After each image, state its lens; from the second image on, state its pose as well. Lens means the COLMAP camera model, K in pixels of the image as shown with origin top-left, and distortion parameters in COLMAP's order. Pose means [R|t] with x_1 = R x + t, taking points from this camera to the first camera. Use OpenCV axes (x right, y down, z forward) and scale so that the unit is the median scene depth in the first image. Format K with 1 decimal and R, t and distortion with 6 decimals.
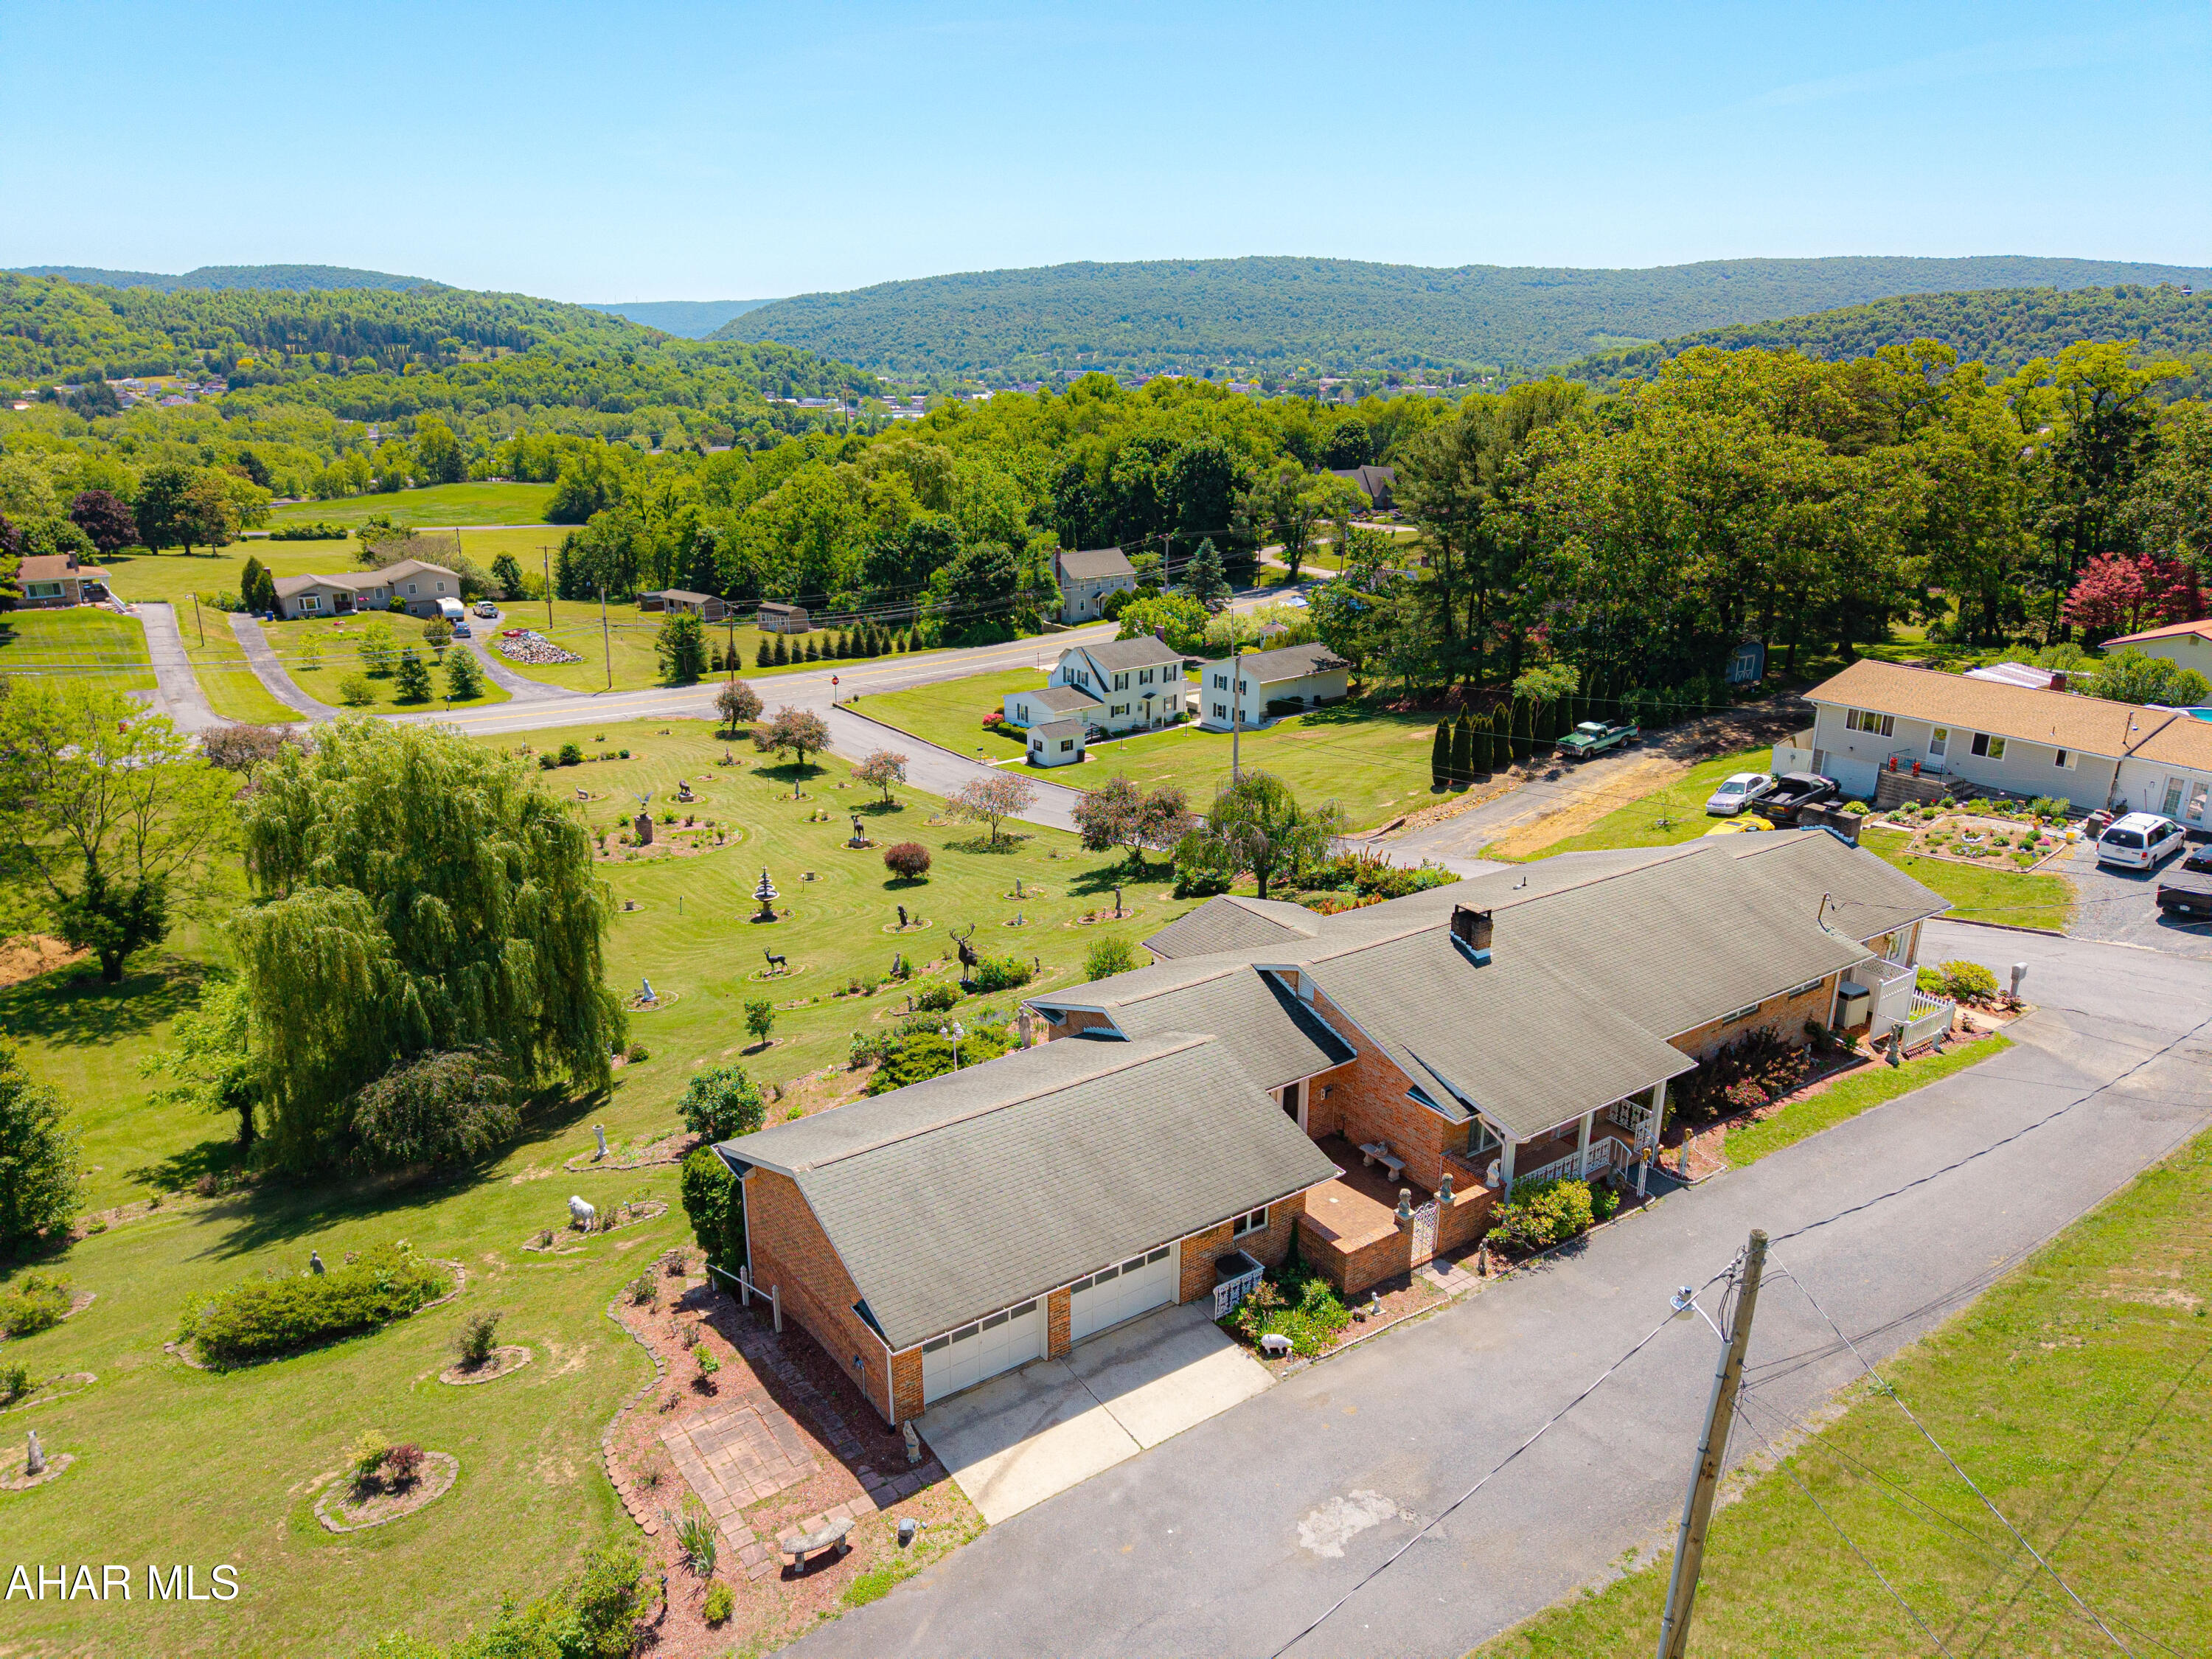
lens RADIAL K [[1460.7, 0, 1106.6], [0, 1460.7, 840.9], [0, 0, 1]] dist [0.033529, -0.040202]
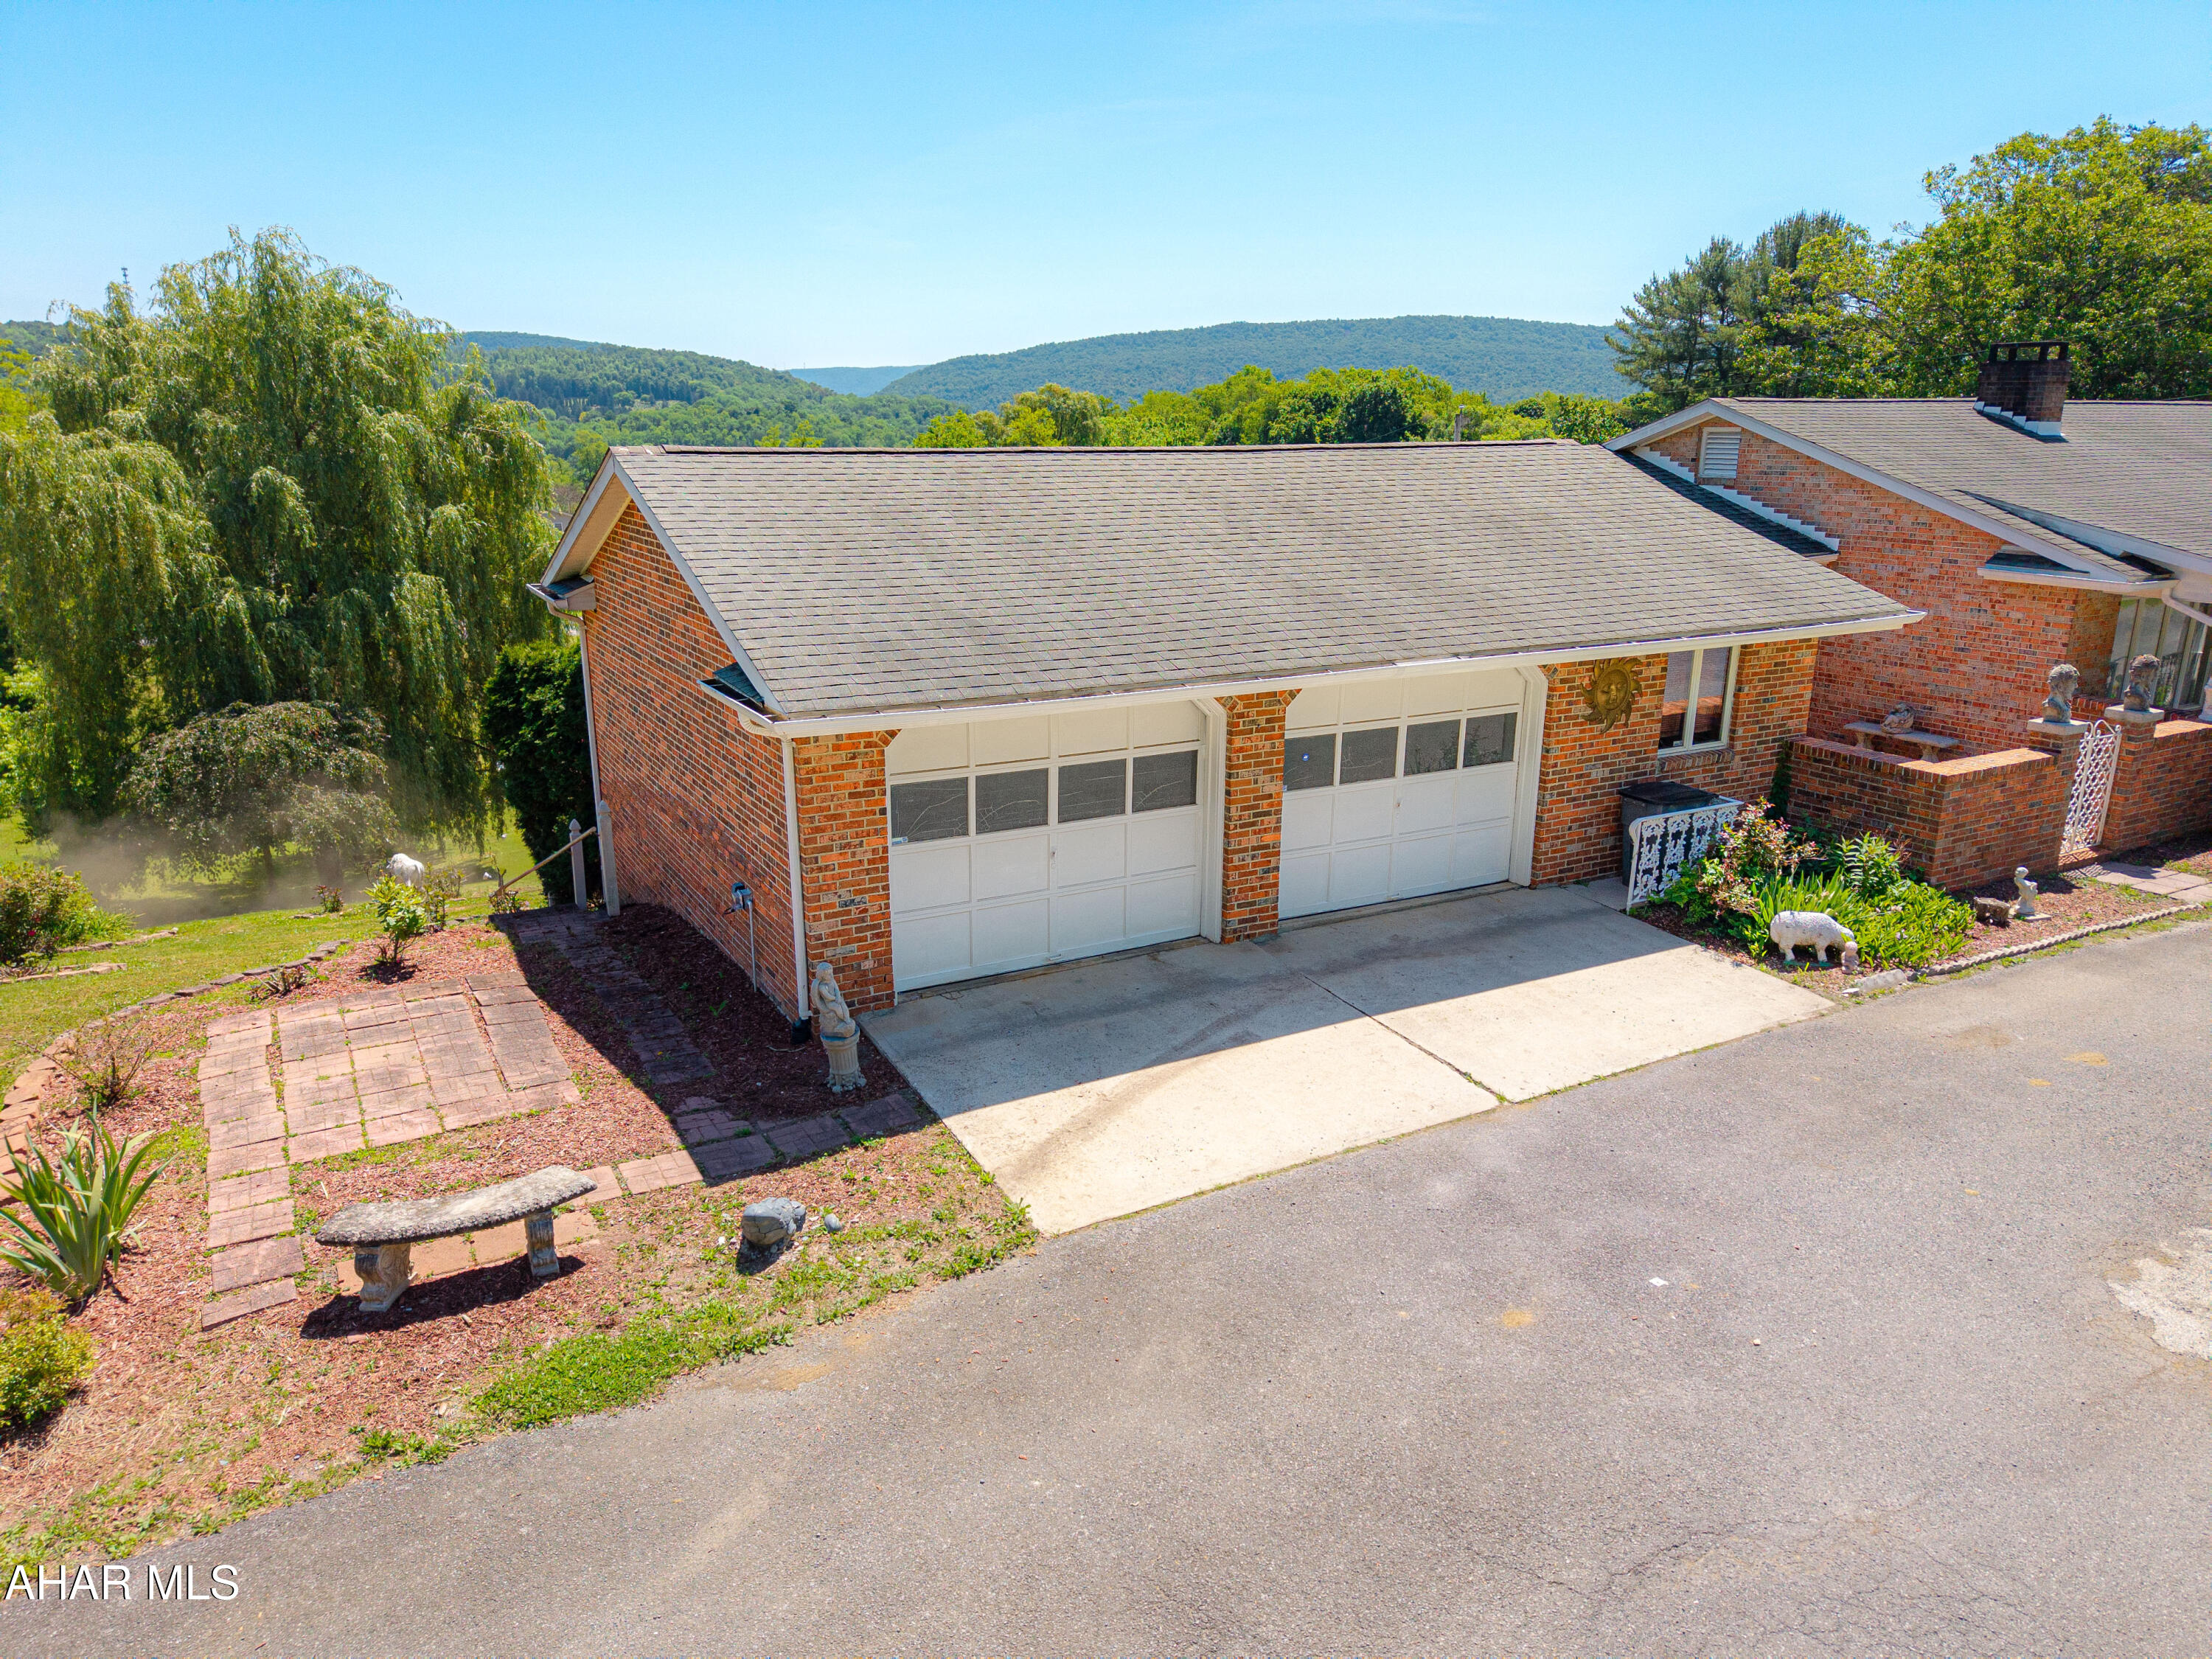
lens RADIAL K [[1460.7, 0, 1106.5], [0, 1460.7, 844.2], [0, 0, 1]] dist [0.033529, -0.040202]
pose [[0.995123, 0.026206, -0.095092, -0.008388], [-0.029842, 0.998869, -0.037016, 0.084314], [0.094015, 0.039673, 0.994780, 0.148003]]
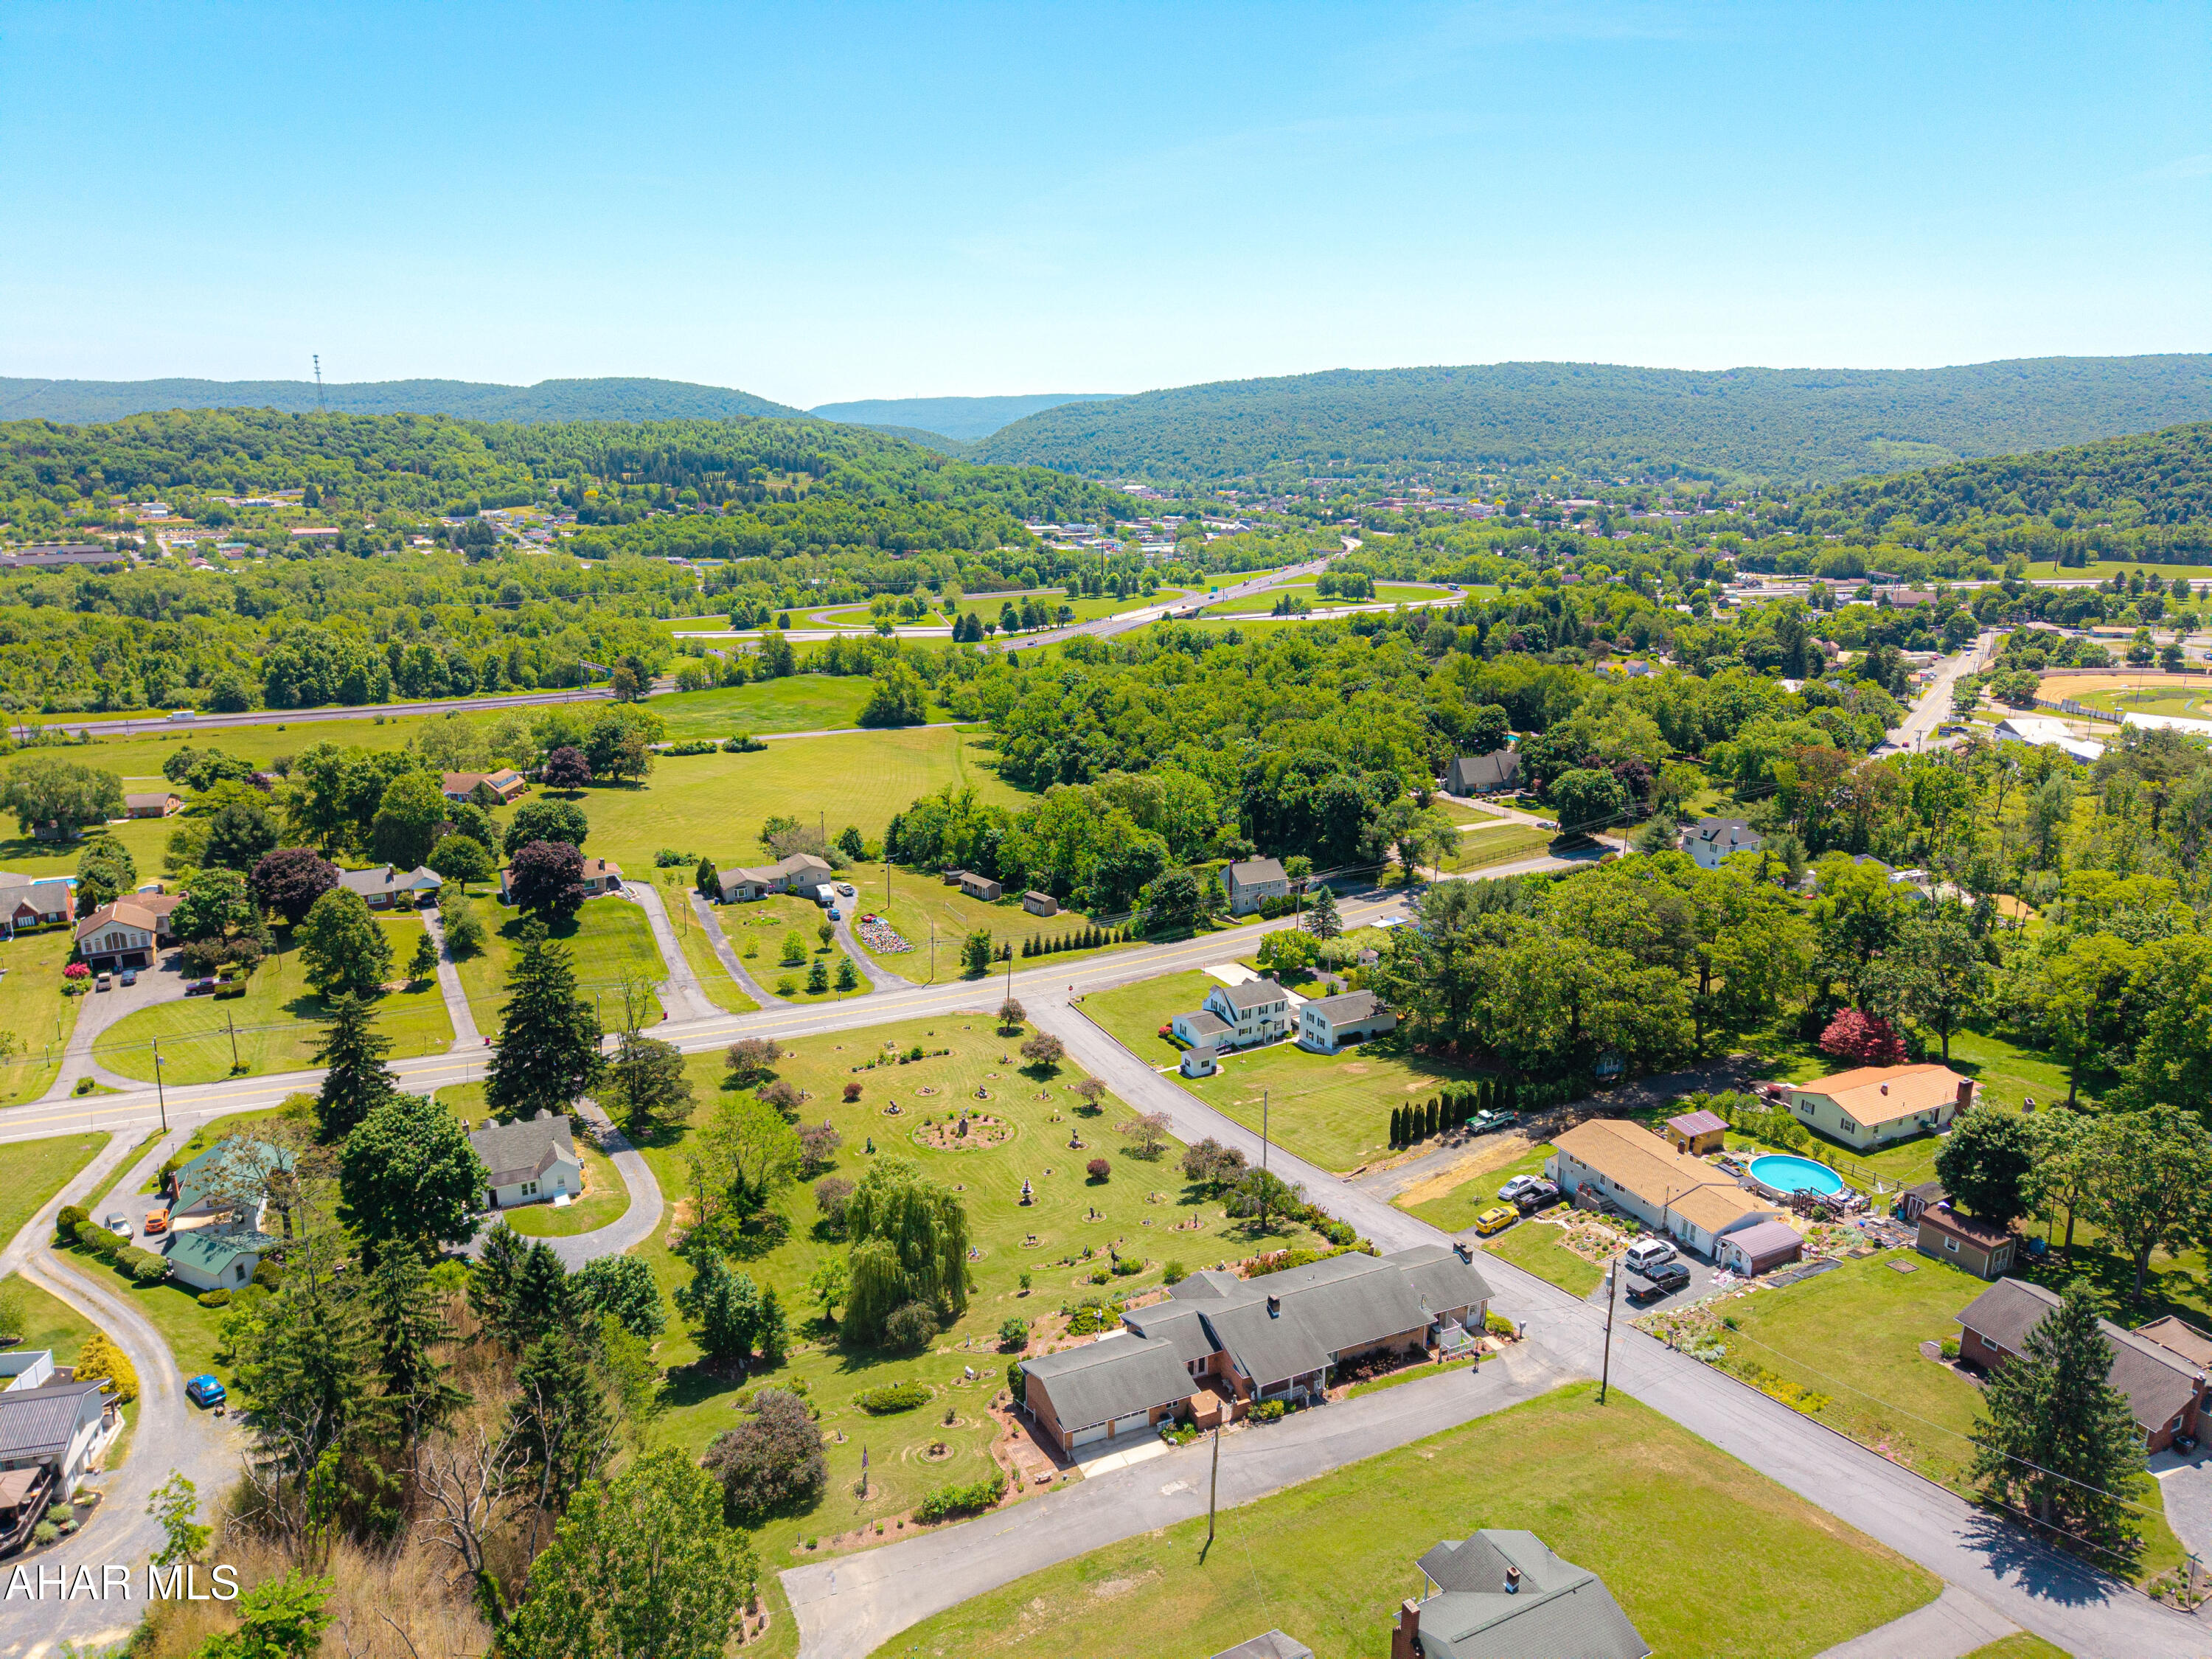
lens RADIAL K [[1460.7, 0, 1112.0], [0, 1460.7, 853.3], [0, 0, 1]] dist [0.033529, -0.040202]
pose [[0.986458, 0.046651, -0.157239, 0.115615], [-0.053521, 0.997776, -0.039737, -0.230789], [0.155035, 0.047614, 0.986761, -0.645571]]
